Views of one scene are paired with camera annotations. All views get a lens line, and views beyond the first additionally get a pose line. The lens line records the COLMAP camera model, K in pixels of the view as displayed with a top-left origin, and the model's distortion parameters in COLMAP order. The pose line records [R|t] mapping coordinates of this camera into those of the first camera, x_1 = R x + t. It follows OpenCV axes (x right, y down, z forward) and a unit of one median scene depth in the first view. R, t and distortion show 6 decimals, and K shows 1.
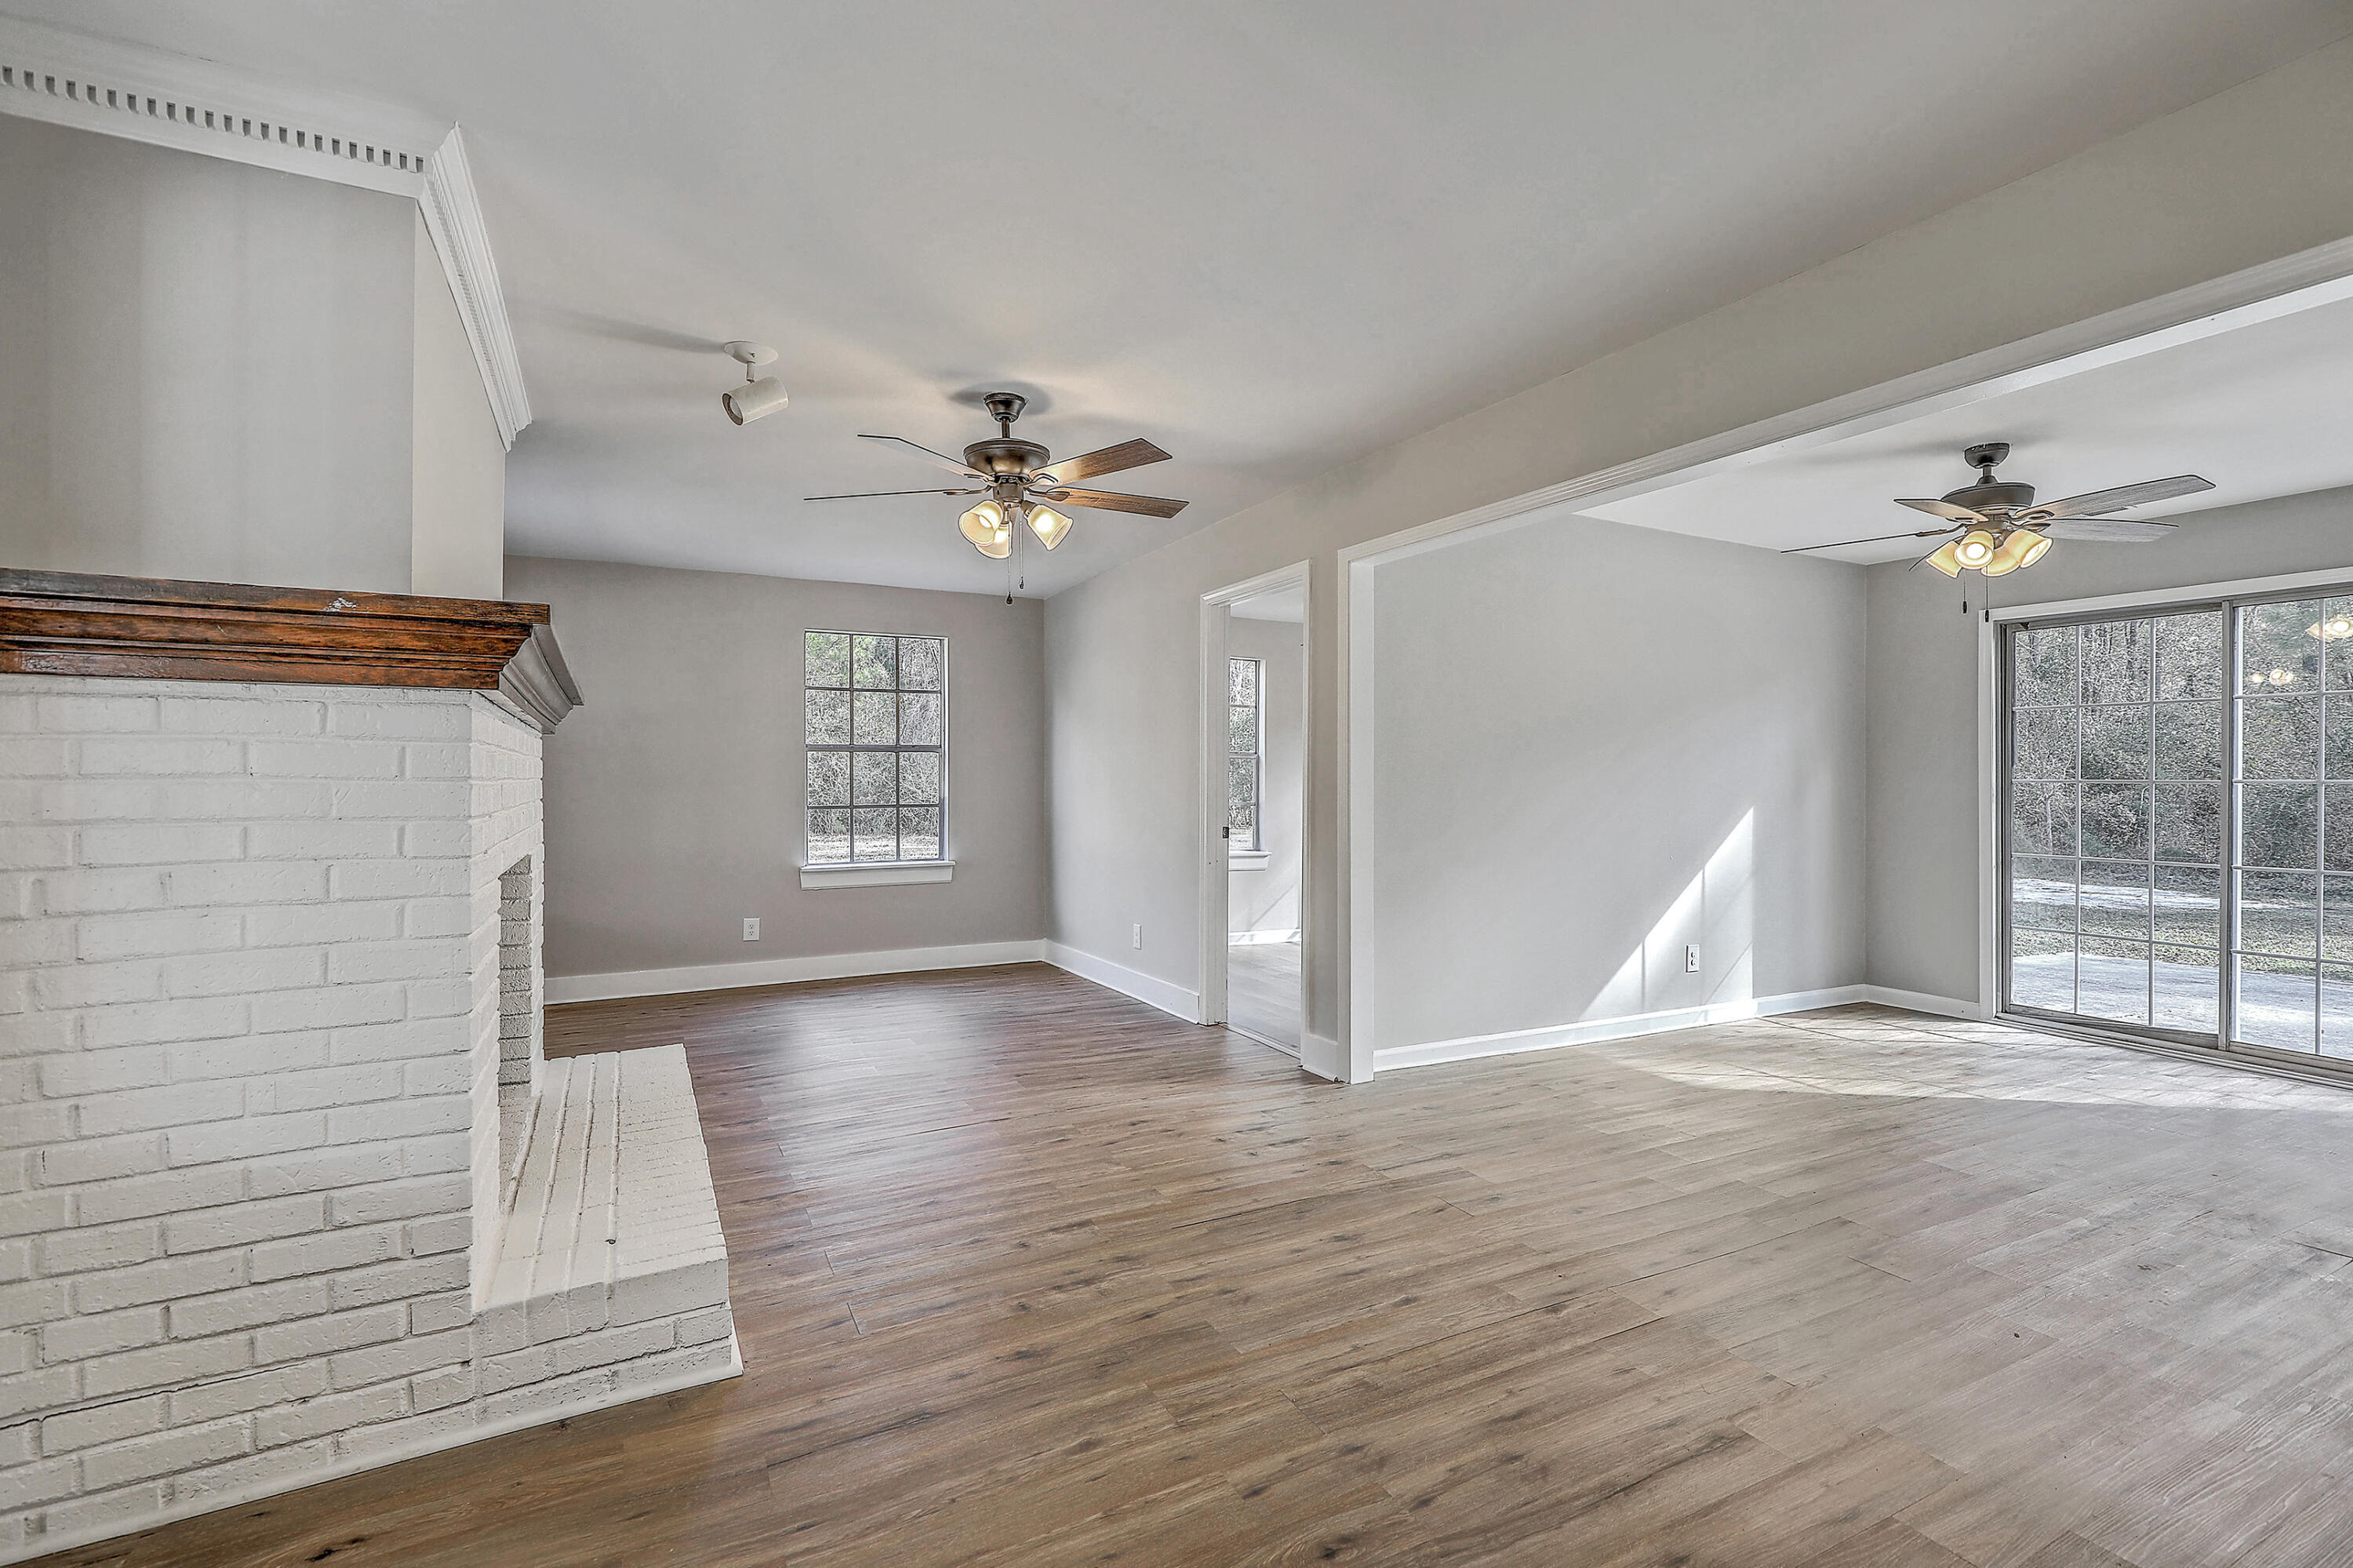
lens RADIAL K [[1067.0, 0, 1190.8], [0, 1067.0, 778.3], [0, 0, 1]] dist [-0.000899, -0.000216]
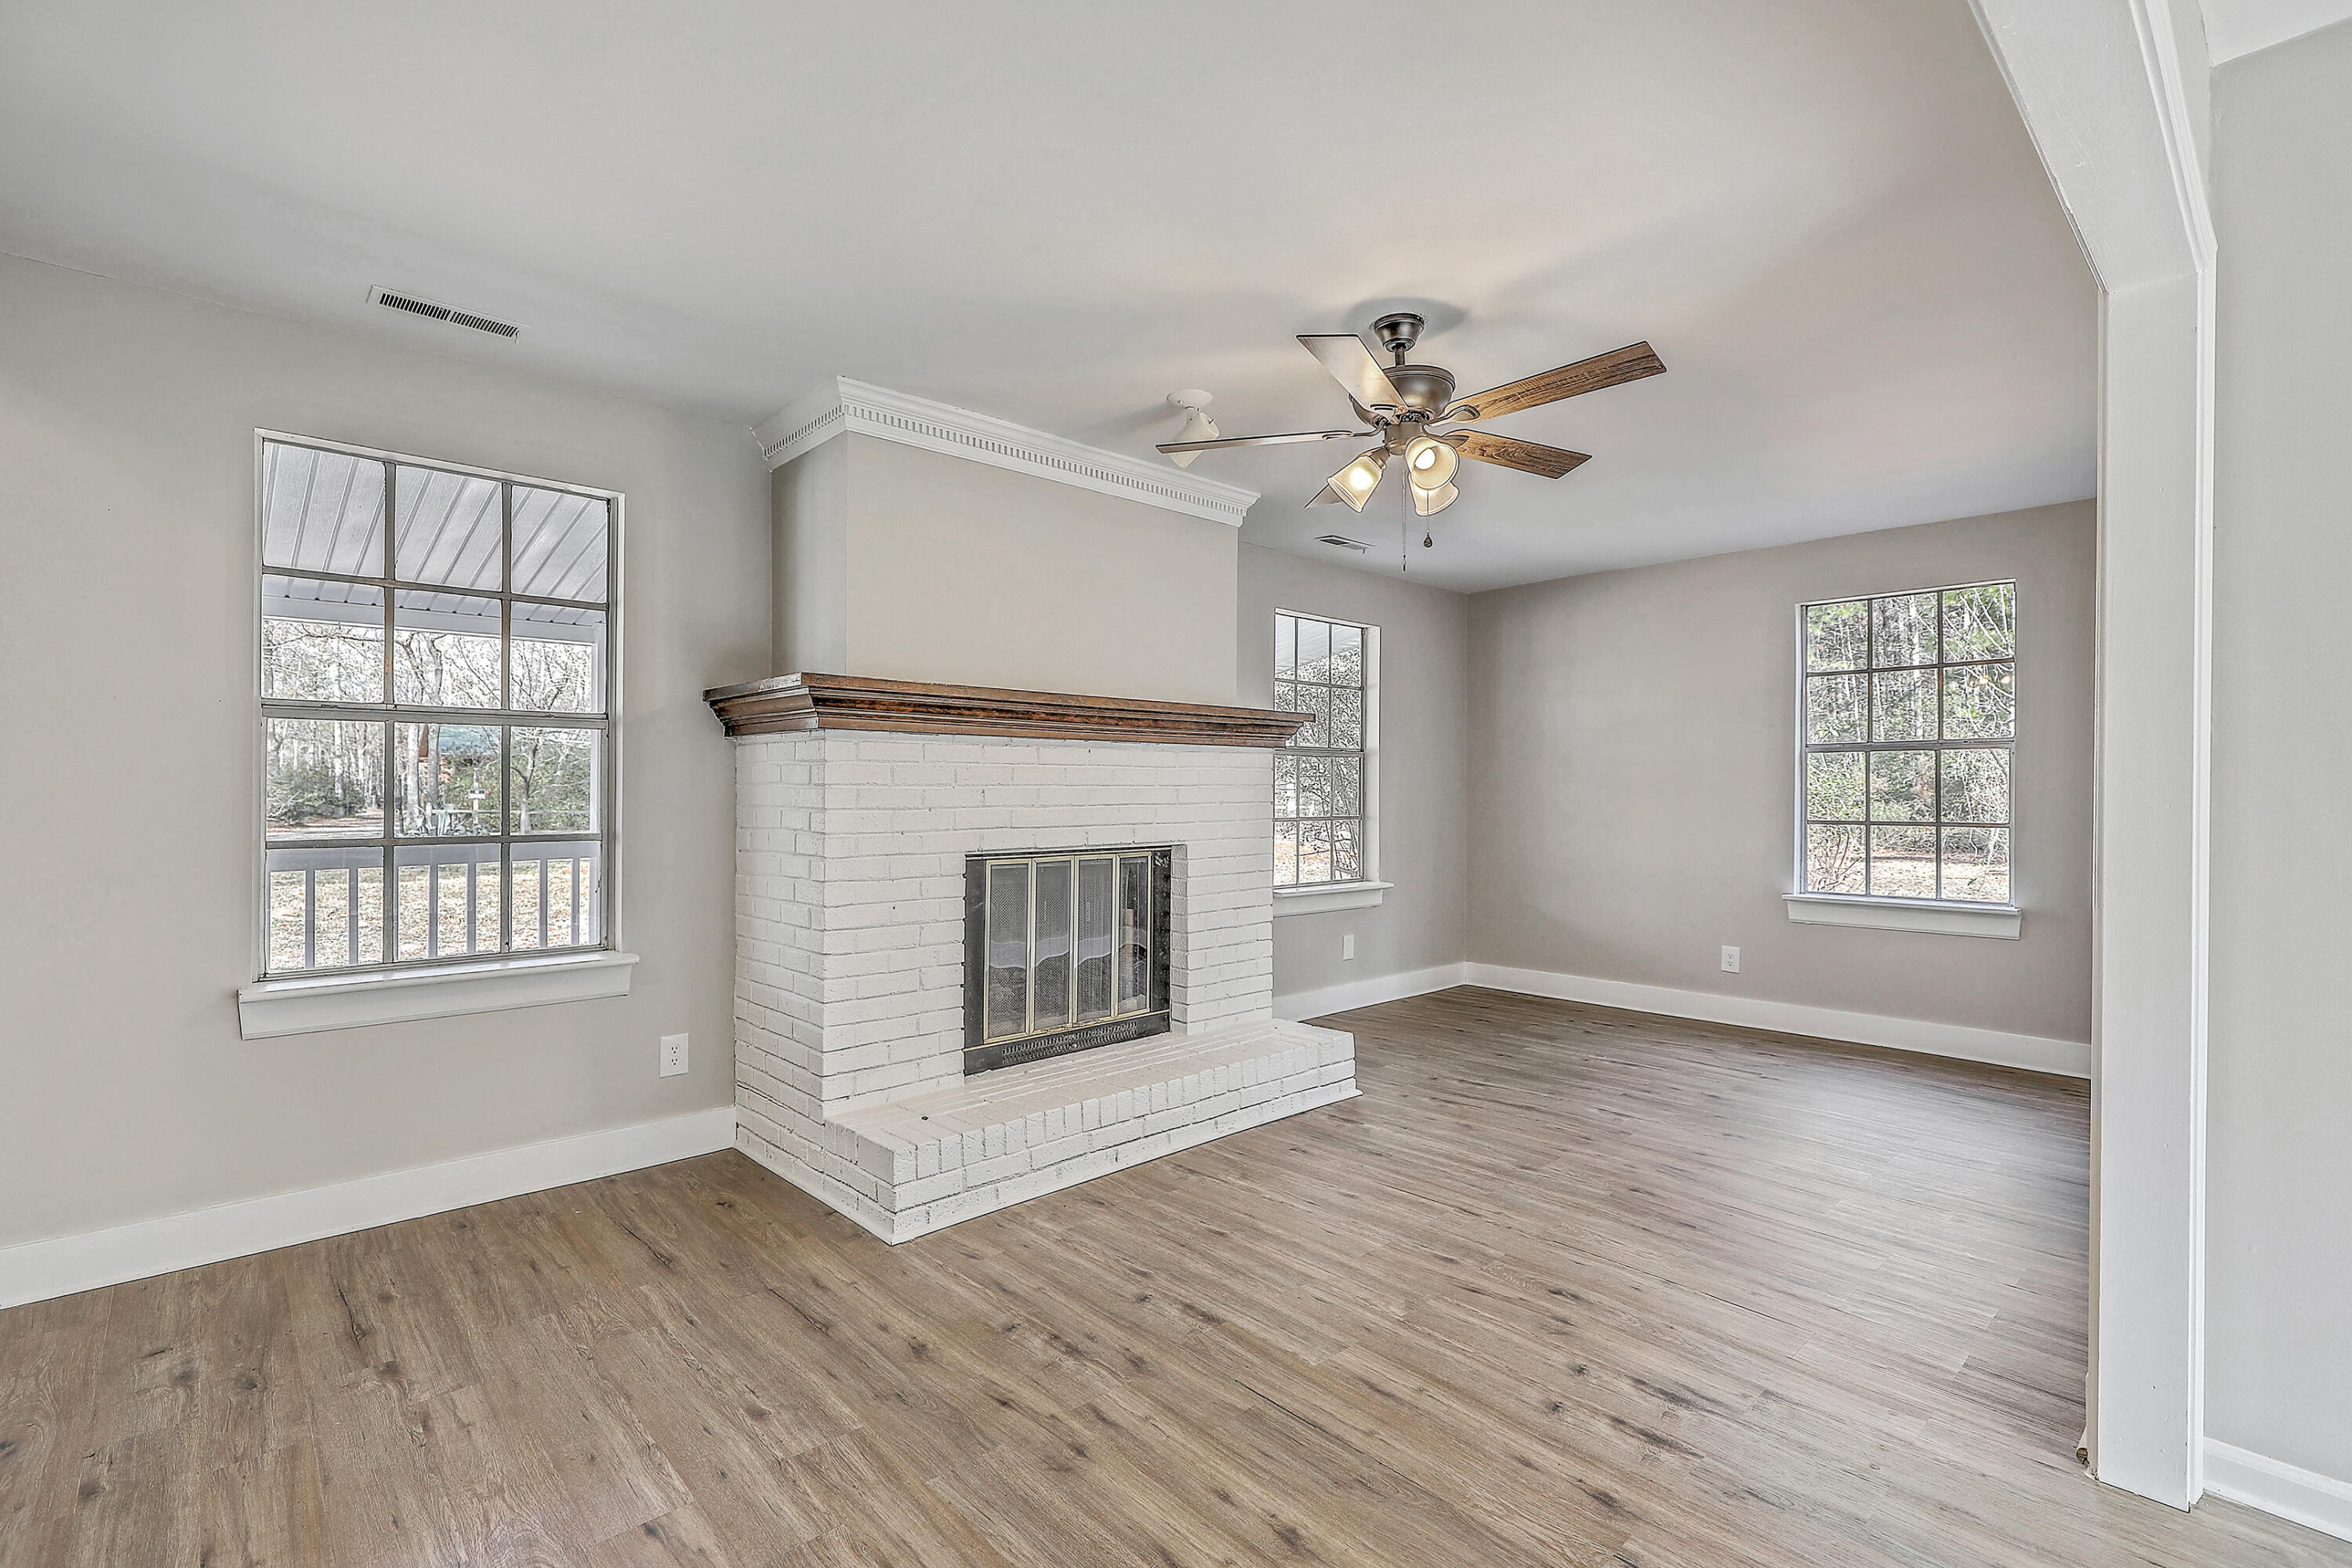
lens RADIAL K [[1066.5, 0, 1189.5], [0, 1066.5, 785.5], [0, 0, 1]] dist [-0.000899, -0.000216]
pose [[0.264568, 0.001185, -0.964366, 0.546789], [-0.001804, 0.999998, 0.000734, -0.000597], [0.964365, 0.001546, 0.264570, 0.596611]]
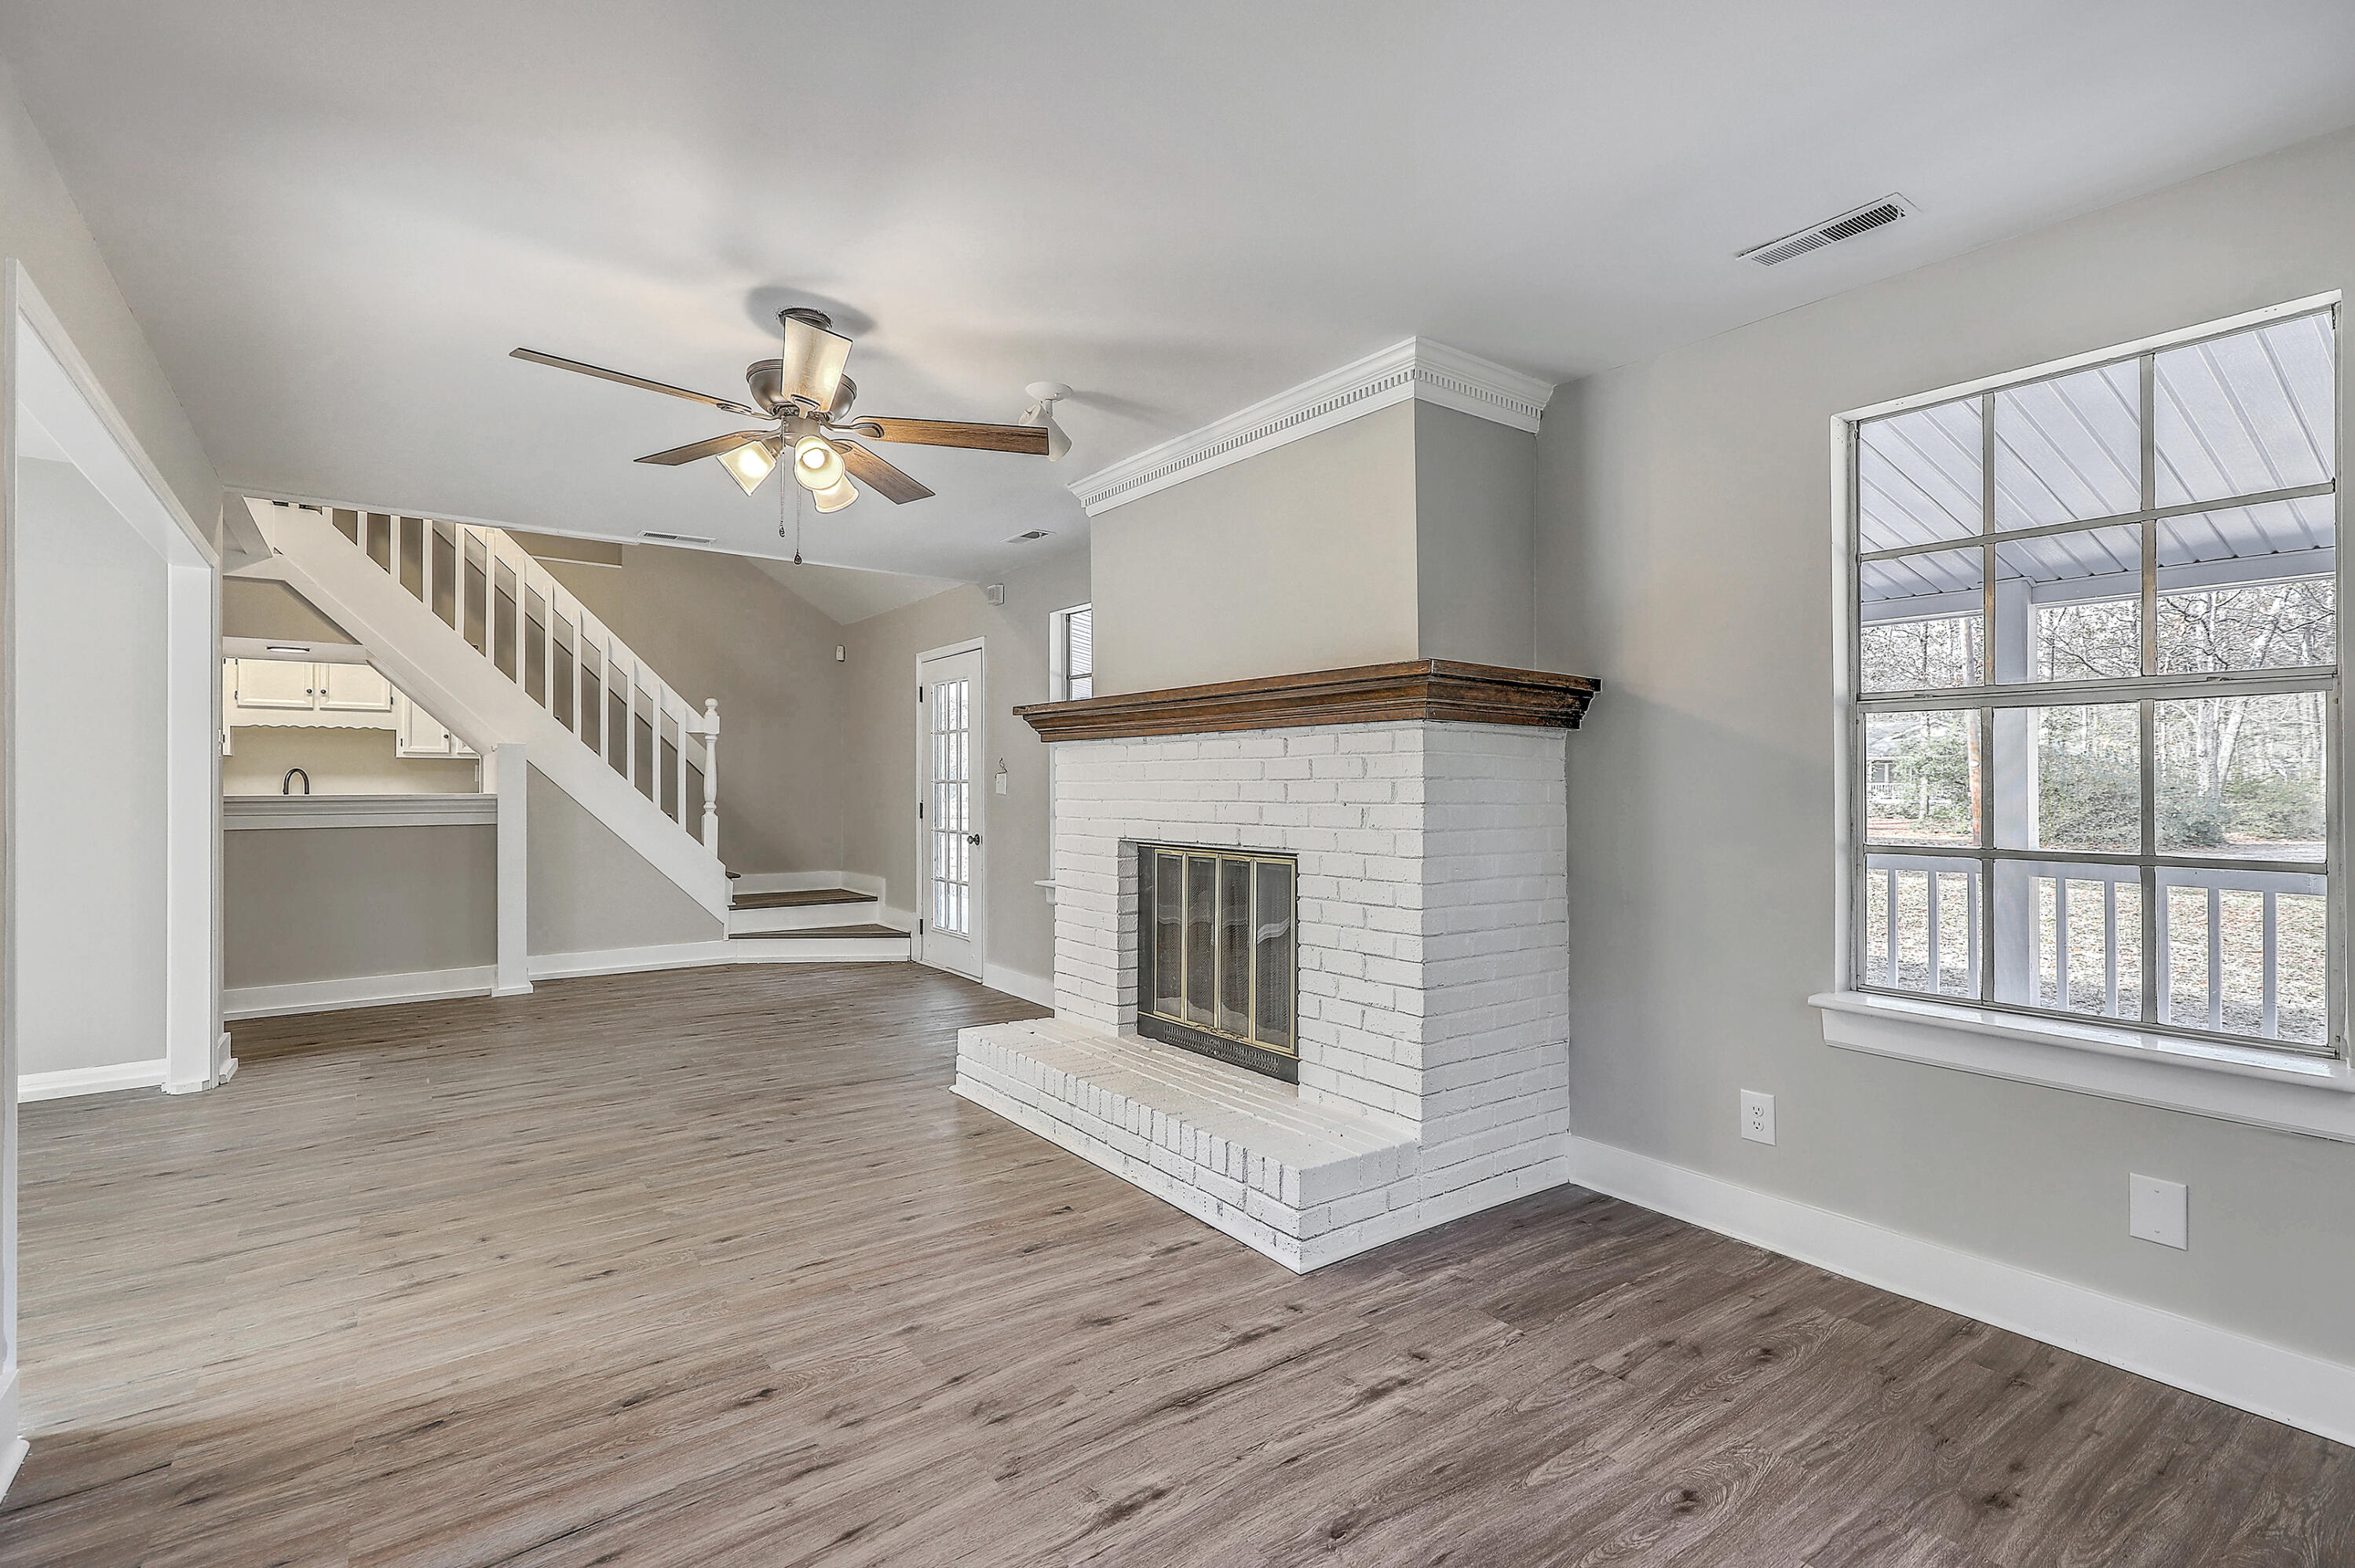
lens RADIAL K [[1067.8, 0, 1198.9], [0, 1067.8, 780.4], [0, 0, 1]] dist [-0.000899, -0.000216]
pose [[-0.985991, -0.000569, -0.166798, -0.321388], [0.000459, 0.999981, -0.006123, 0.006134], [0.166799, -0.006114, -0.985972, 1.770158]]
